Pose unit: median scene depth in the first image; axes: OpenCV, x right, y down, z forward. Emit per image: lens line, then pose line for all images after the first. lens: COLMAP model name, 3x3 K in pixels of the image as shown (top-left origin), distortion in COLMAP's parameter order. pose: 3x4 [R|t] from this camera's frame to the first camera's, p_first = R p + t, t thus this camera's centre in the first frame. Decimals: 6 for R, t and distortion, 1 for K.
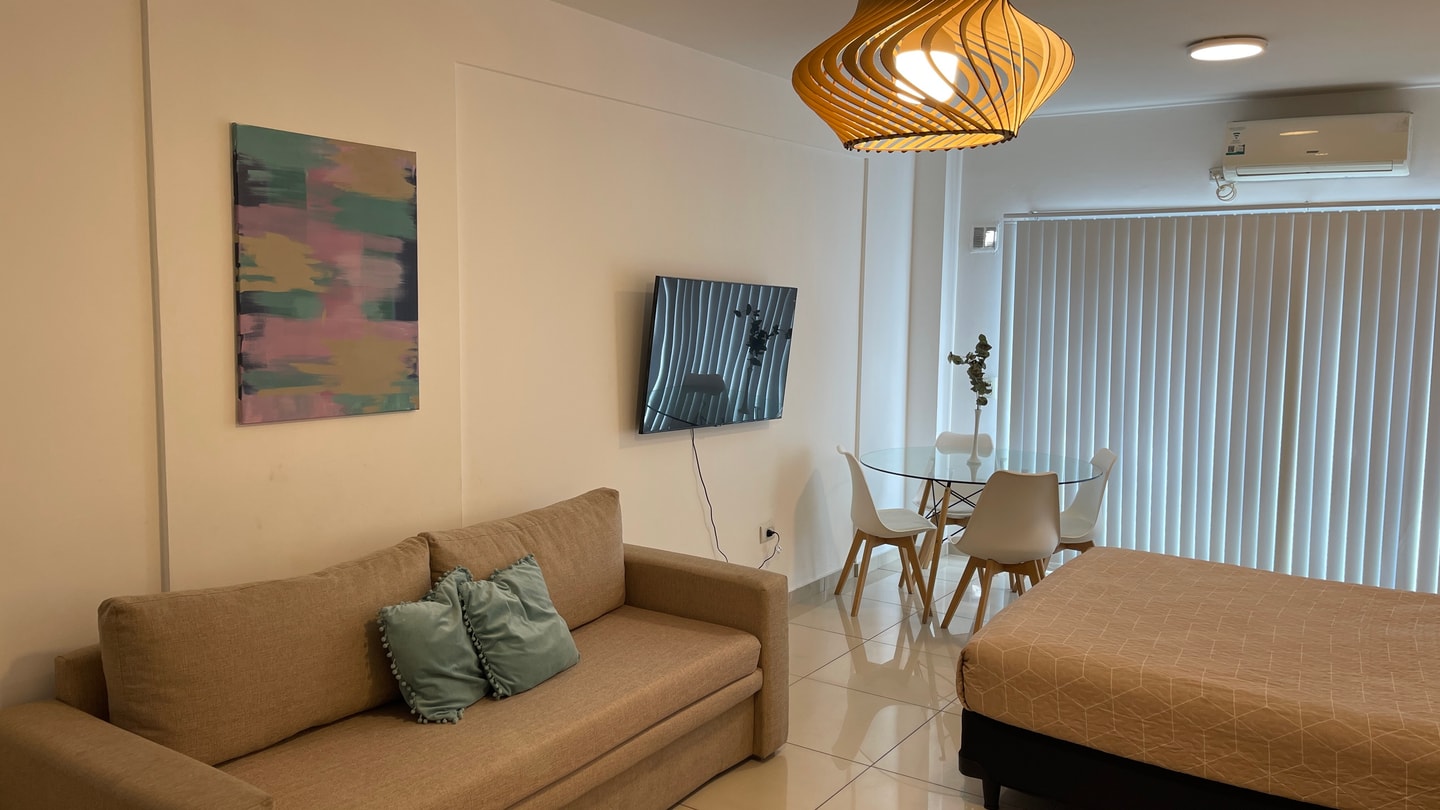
lens RADIAL K [[1086.6, 0, 713.6], [0, 1086.6, 398.1], [0, 0, 1]] dist [0.038404, -0.032470]
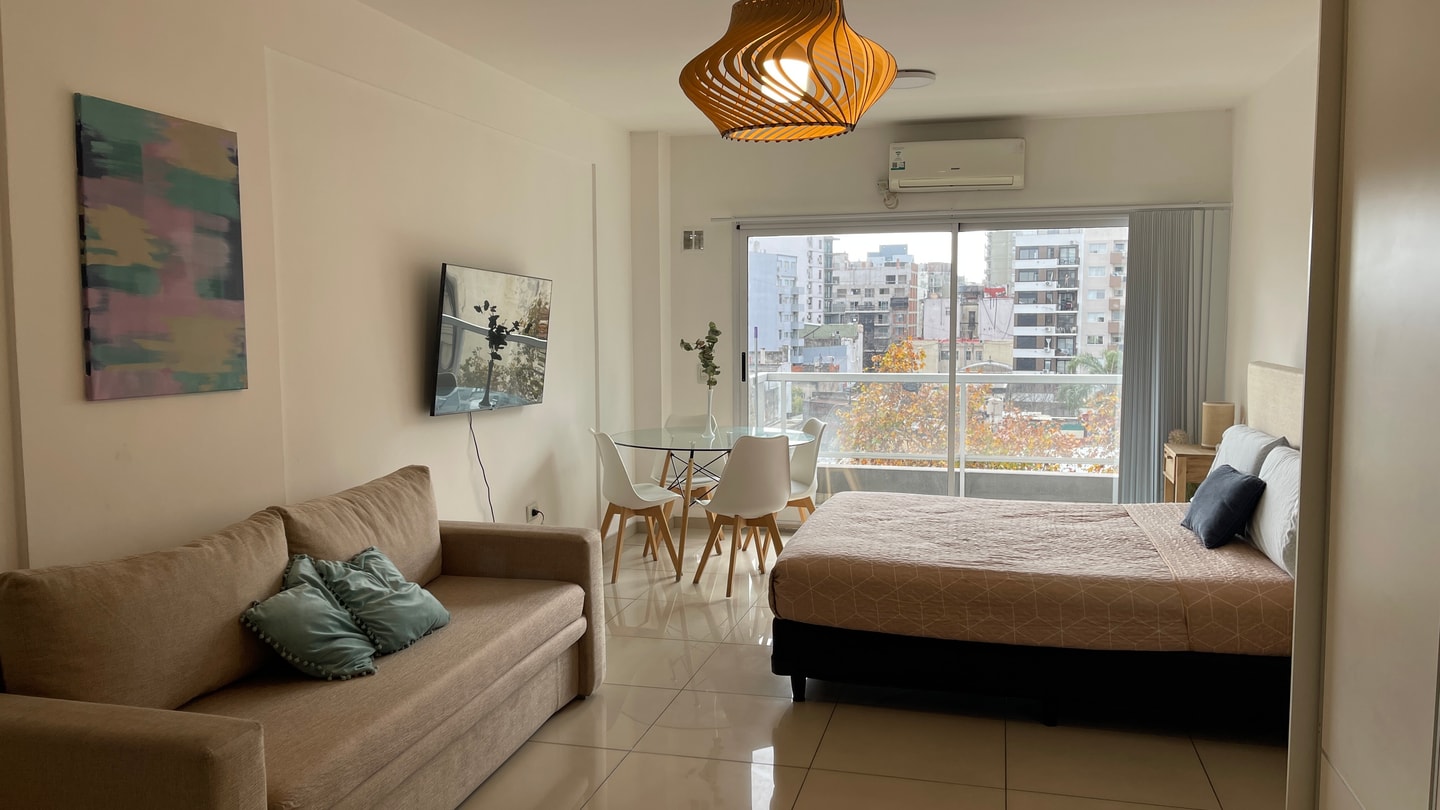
lens RADIAL K [[1086.6, 0, 719.1], [0, 1086.6, 397.9], [0, 0, 1]] dist [0.038404, -0.032470]
pose [[0.941821, -0.043325, 0.333310, -0.223486], [0.049538, 0.998721, -0.010162, 0.057453], [-0.332444, 0.026083, 0.942762, -0.105313]]
